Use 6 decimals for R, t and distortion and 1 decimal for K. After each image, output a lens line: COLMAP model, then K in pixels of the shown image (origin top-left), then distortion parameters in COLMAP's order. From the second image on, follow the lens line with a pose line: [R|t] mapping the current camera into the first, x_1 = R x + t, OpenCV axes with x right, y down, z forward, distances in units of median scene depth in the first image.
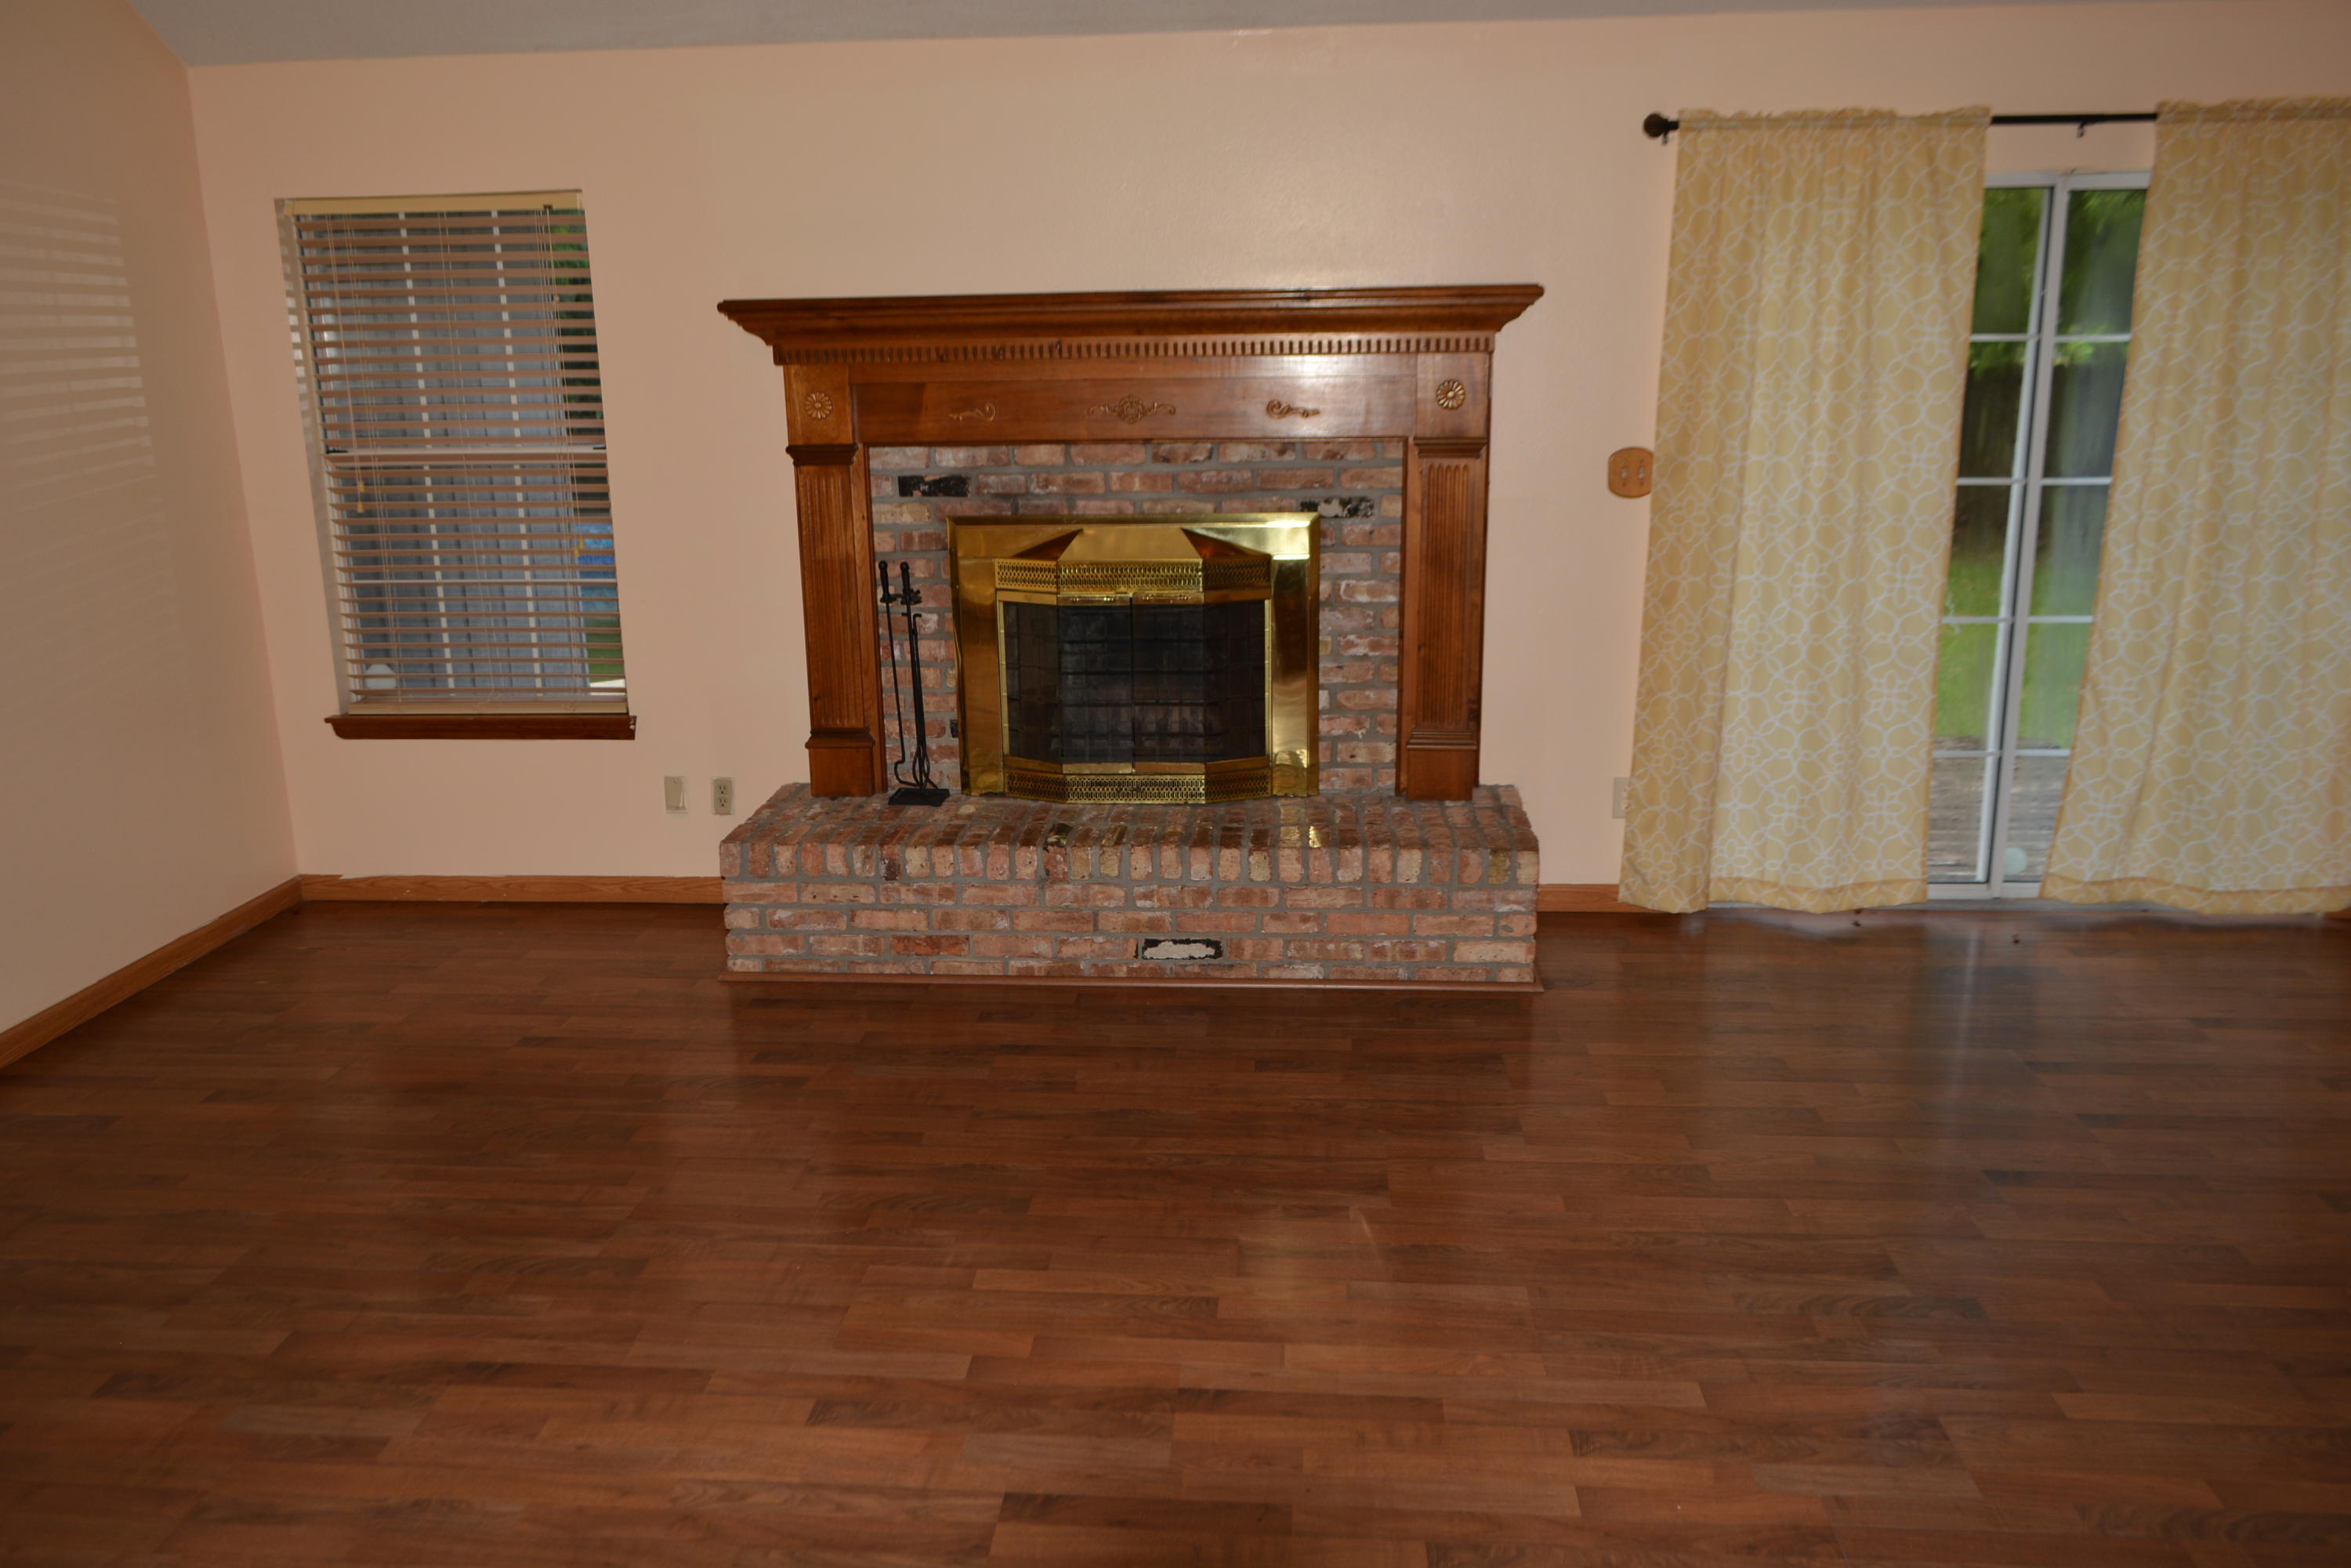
lens RADIAL K [[1835.3, 0, 1173.5], [0, 1835.3, 780.1], [0, 0, 1]] dist [-0.010205, 0.002553]
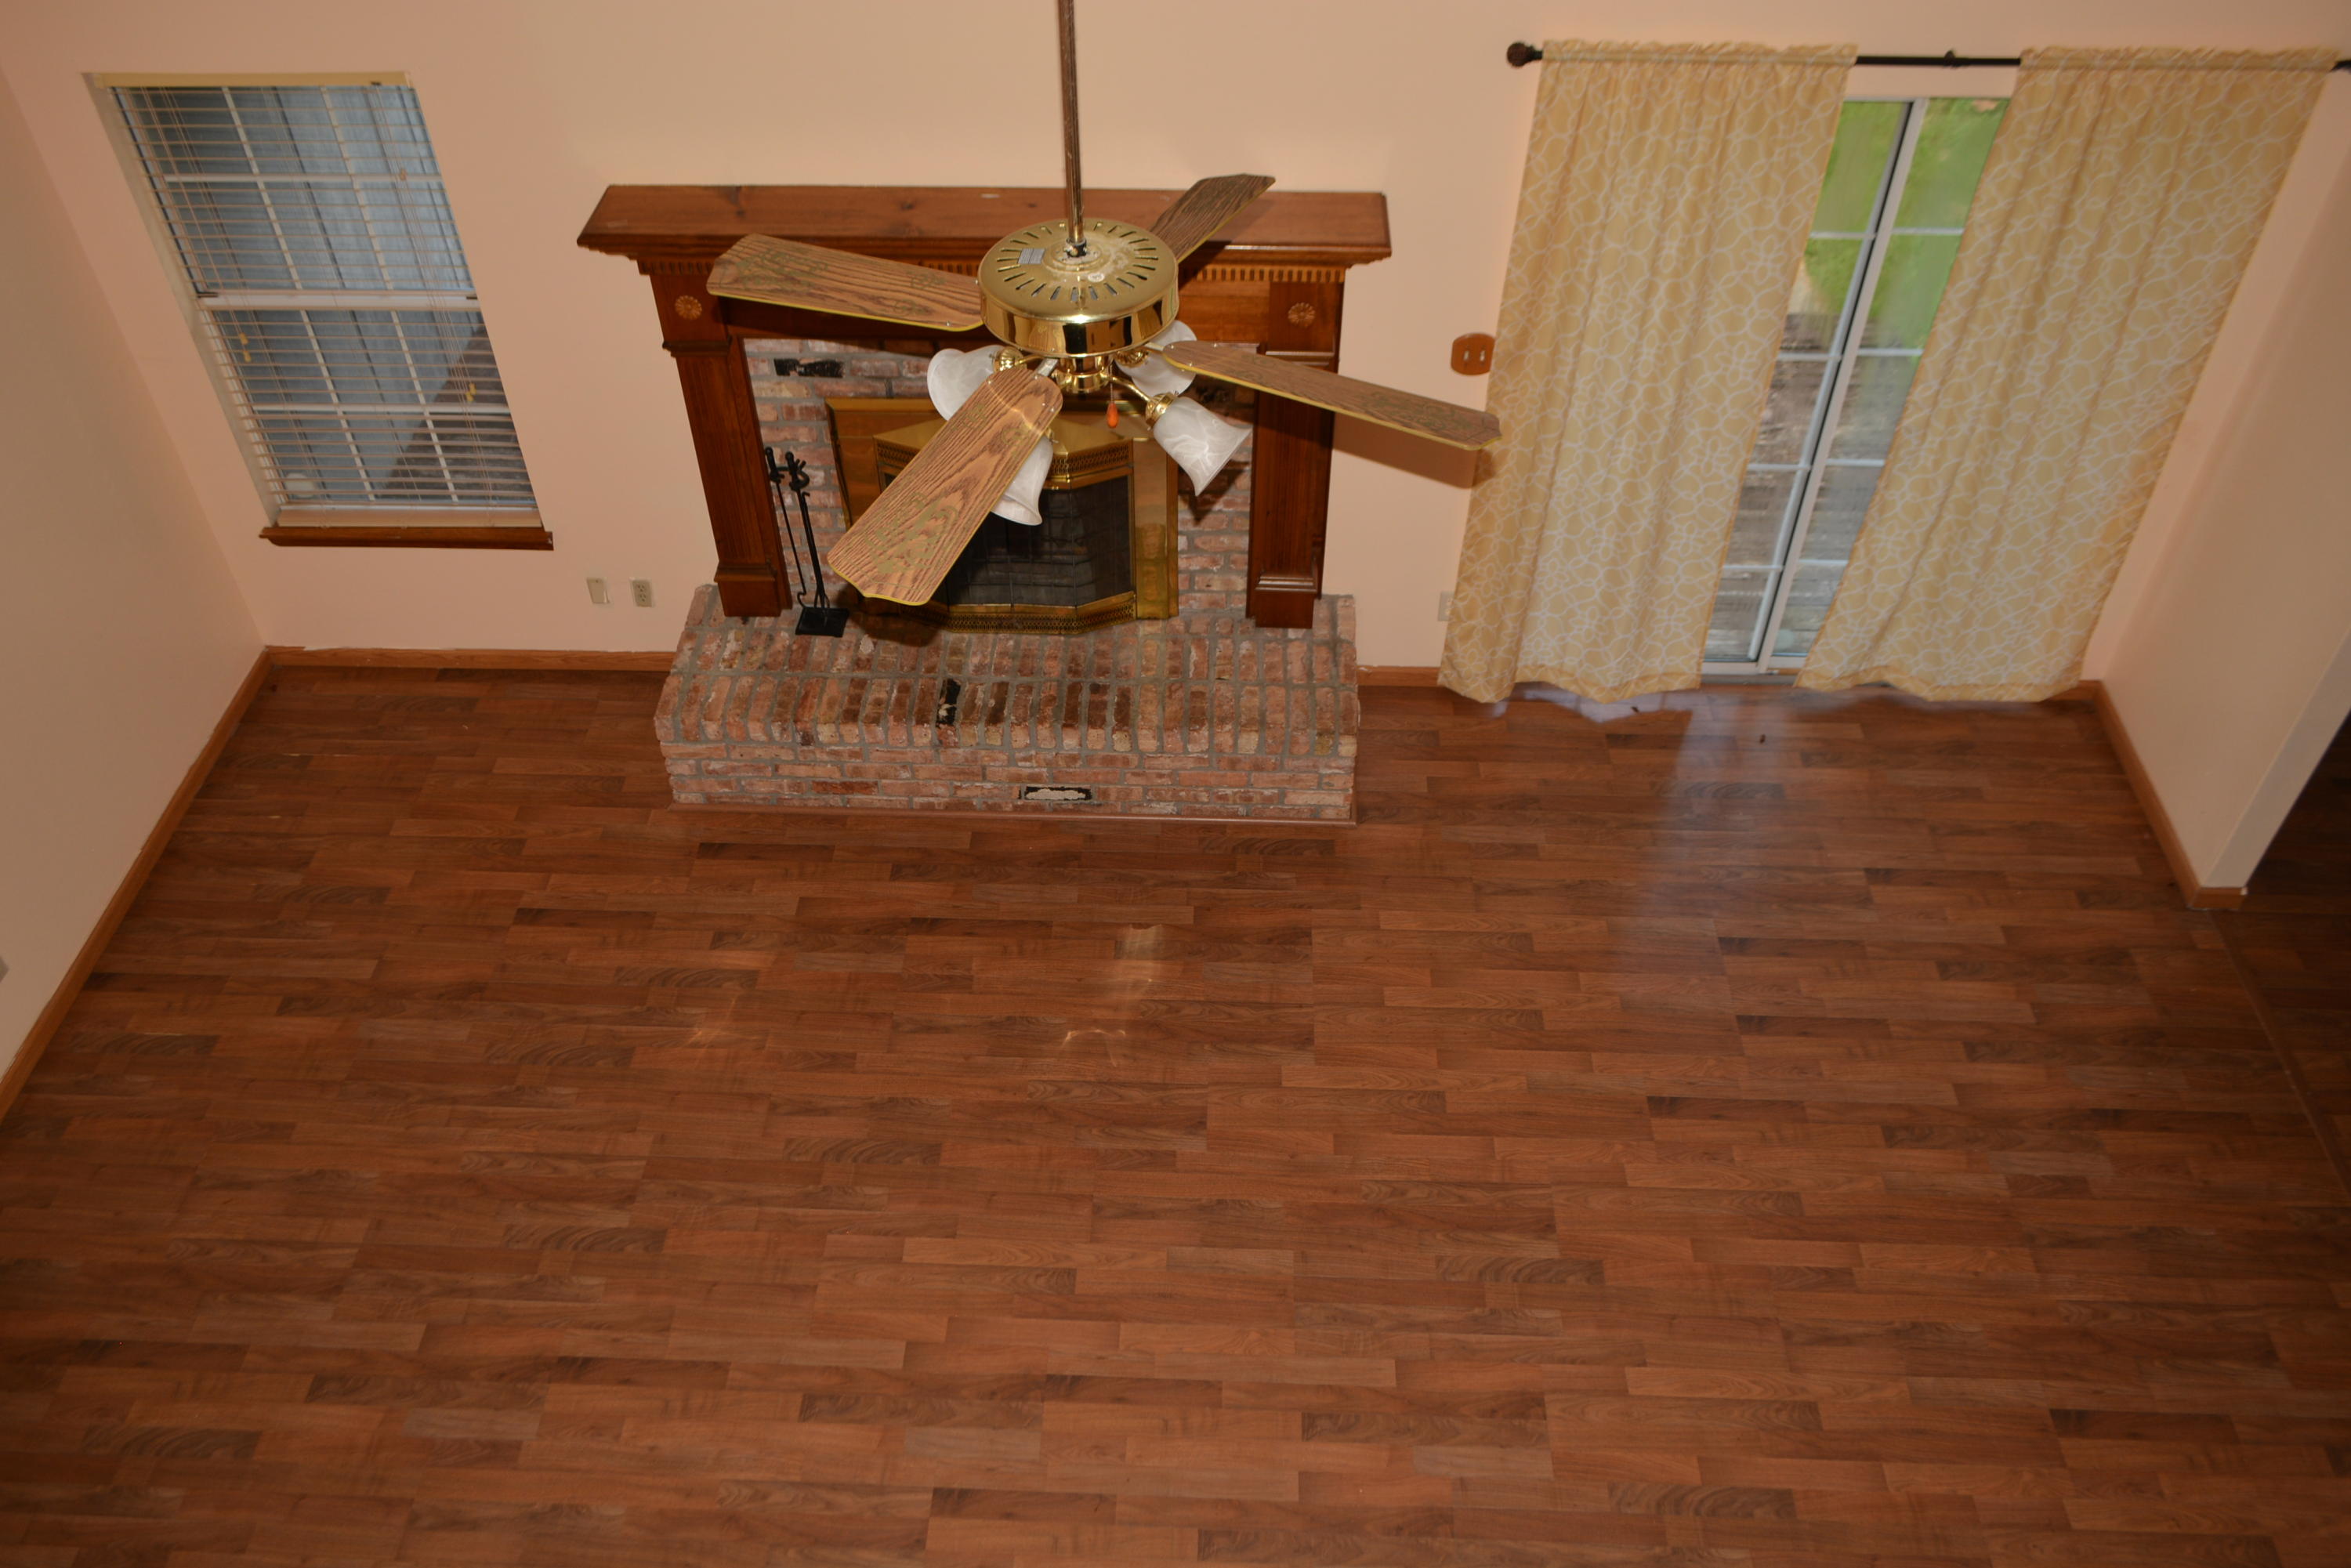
lens RADIAL K [[1835.3, 0, 1178.0], [0, 1835.3, 802.5], [0, 0, 1]] dist [-0.010205, 0.002553]
pose [[0.999118, -0.017906, 0.037978, 0.037421], [-0.003525, 0.865546, 0.500817, -0.502460], [-0.041839, -0.500509, 0.864720, -0.036724]]
